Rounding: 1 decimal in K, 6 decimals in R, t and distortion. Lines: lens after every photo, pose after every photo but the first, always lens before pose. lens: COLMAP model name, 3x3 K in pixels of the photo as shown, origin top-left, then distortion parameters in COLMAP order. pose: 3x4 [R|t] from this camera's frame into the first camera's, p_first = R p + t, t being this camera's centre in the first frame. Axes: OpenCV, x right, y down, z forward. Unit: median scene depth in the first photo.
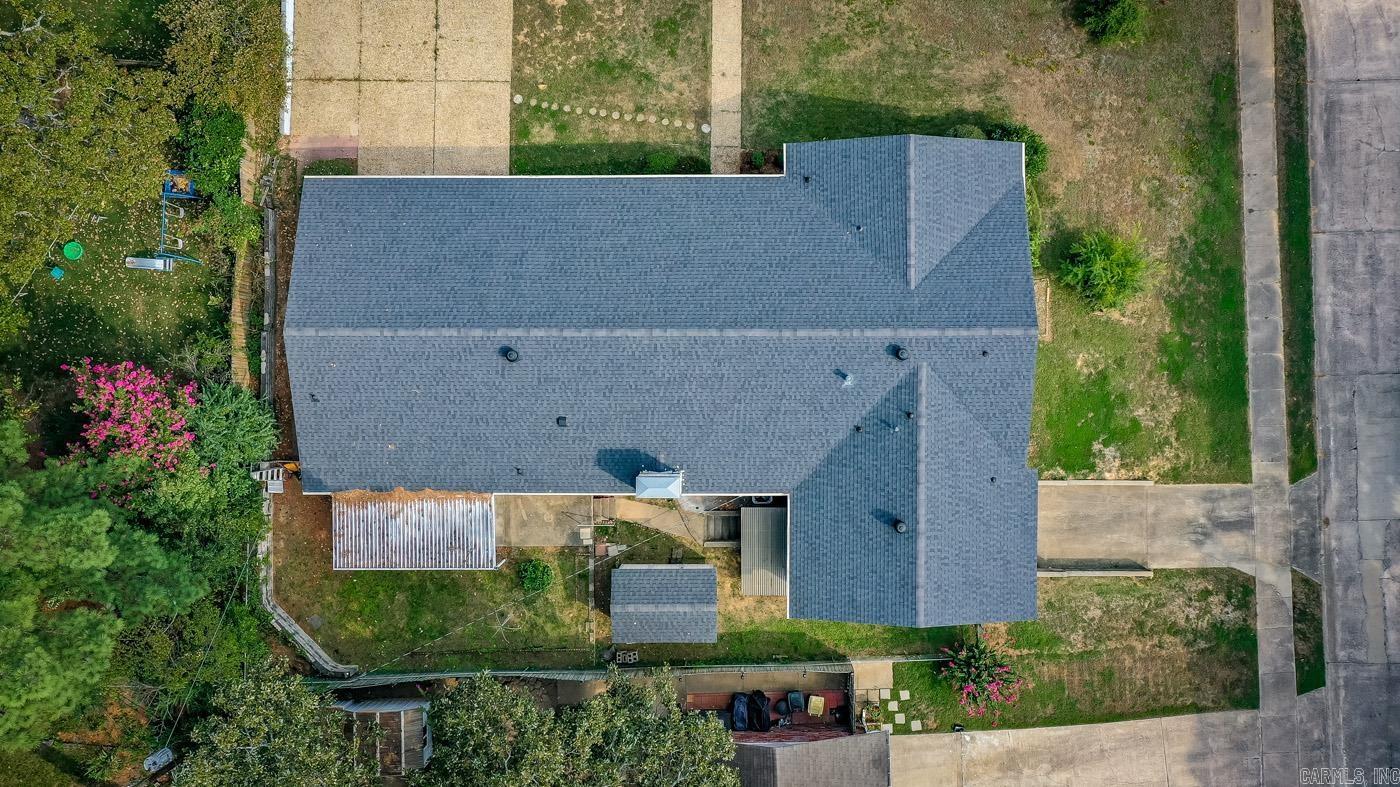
lens RADIAL K [[1118.6, 0, 707.1], [0, 1118.6, 388.7], [0, 0, 1]] dist [0.019796, 0.007685]
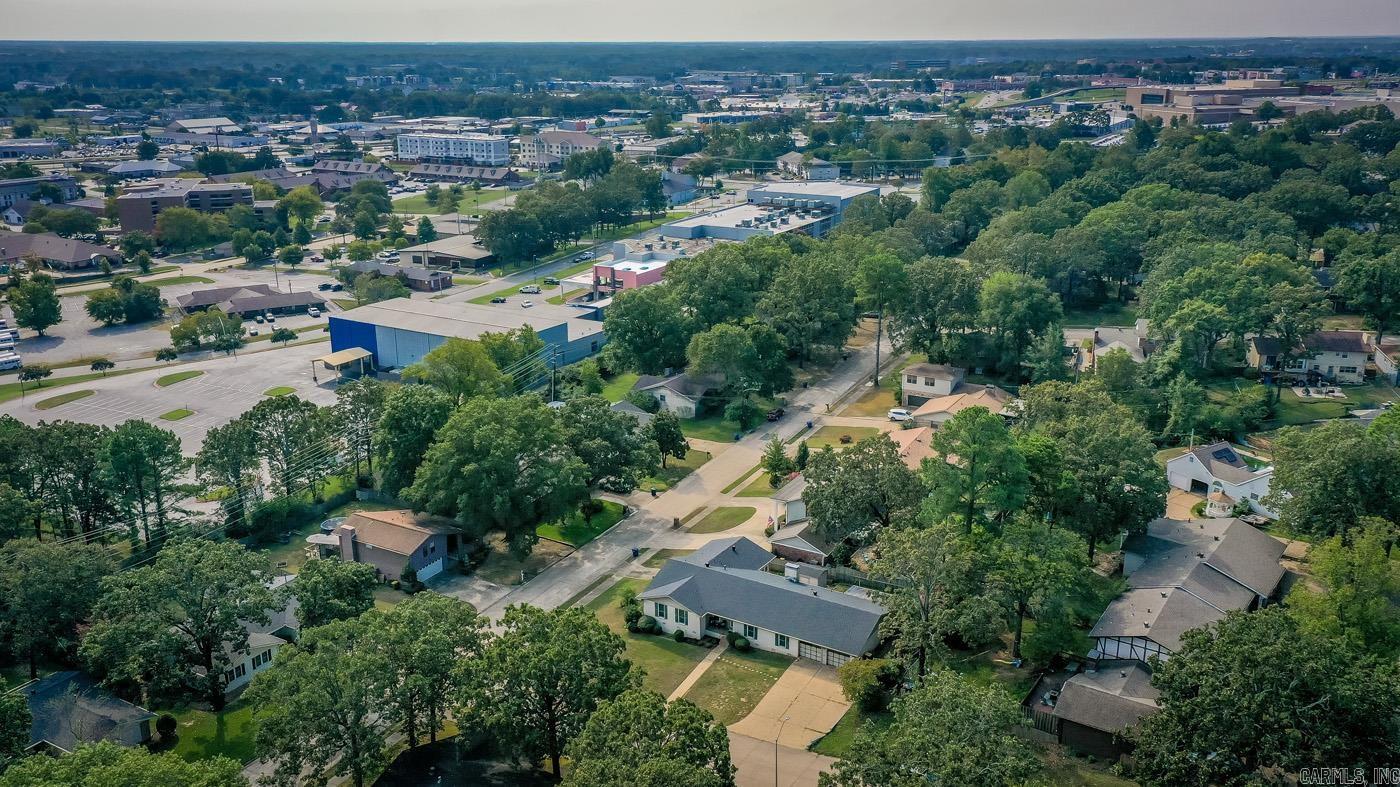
lens RADIAL K [[1118.6, 0, 707.1], [0, 1118.6, 388.7], [0, 0, 1]] dist [0.019796, 0.007685]
pose [[-0.855572, -0.127970, 0.501618, -1.223709], [0.517287, -0.249293, 0.818698, -2.253166], [0.020281, 0.959936, 0.279486, -0.361138]]
